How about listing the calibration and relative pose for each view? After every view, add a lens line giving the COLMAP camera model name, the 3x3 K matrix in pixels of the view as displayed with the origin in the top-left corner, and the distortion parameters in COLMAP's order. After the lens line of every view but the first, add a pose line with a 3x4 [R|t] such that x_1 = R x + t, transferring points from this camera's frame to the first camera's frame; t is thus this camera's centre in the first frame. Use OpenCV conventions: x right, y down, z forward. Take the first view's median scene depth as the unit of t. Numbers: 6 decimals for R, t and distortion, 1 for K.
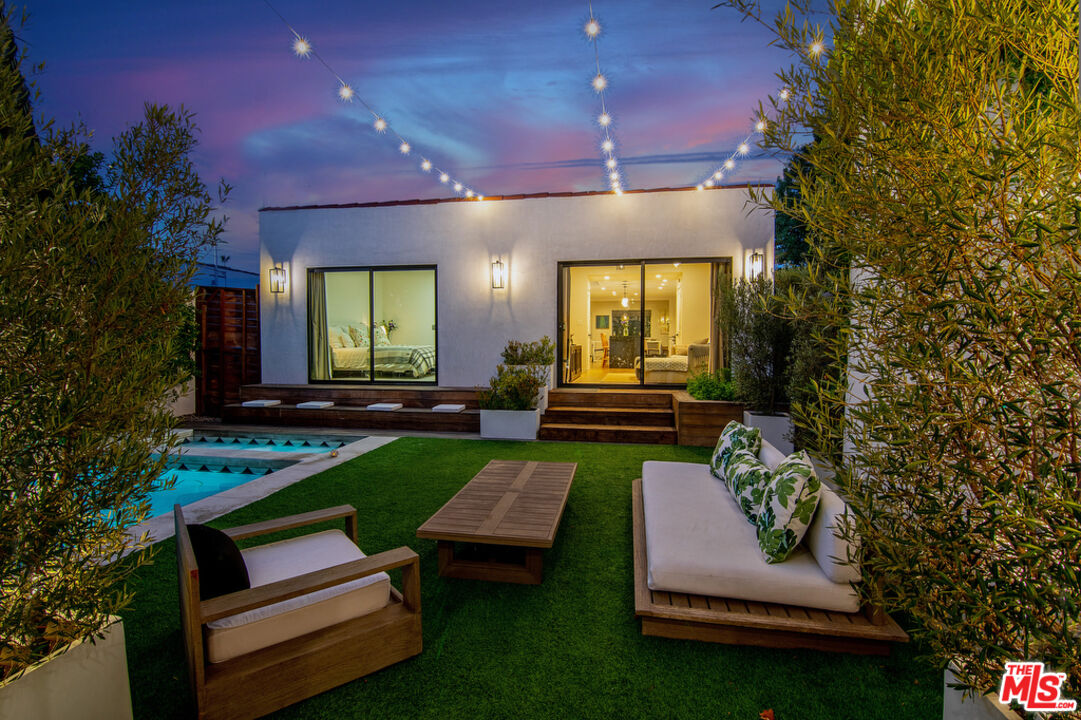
lens RADIAL K [[522.0, 0, 531.9], [0, 522.0, 357.0], [0, 0, 1]] dist [-0.019289, -0.004213]
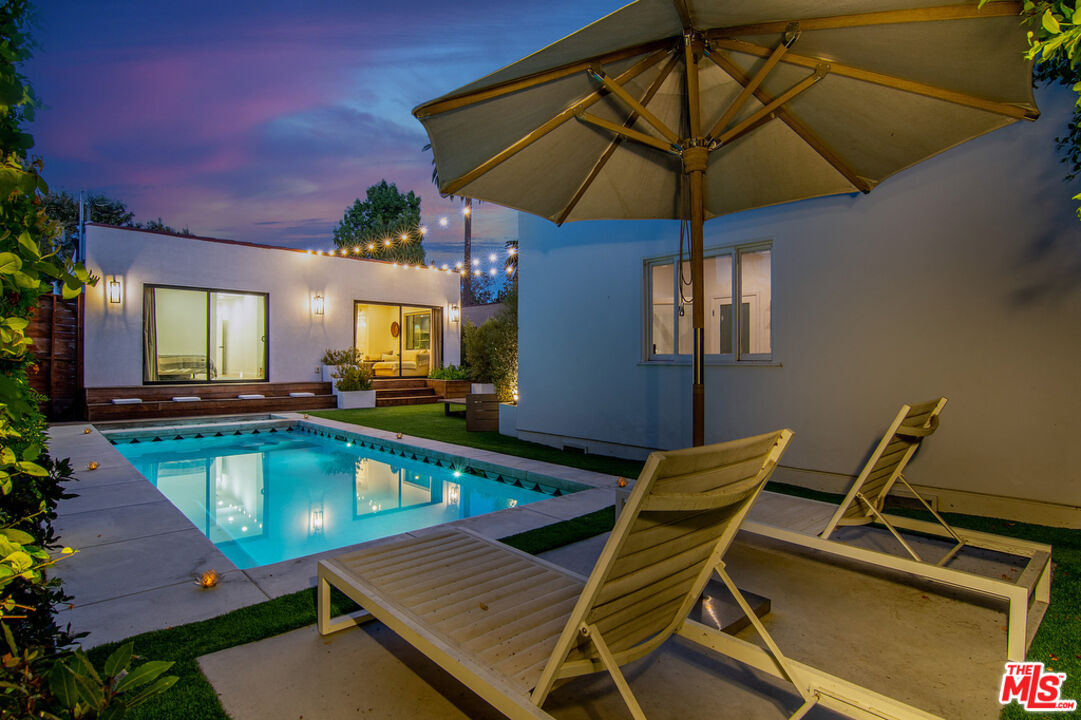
lens RADIAL K [[563.5, 0, 538.0], [0, 563.5, 351.2], [0, 0, 1]] dist [-0.003795, -0.008506]
pose [[0.601246, 0.012940, 0.798959, -0.953267], [0.020450, 0.999292, -0.031573, 0.036592], [-0.798803, 0.035322, 0.600555, -0.453912]]
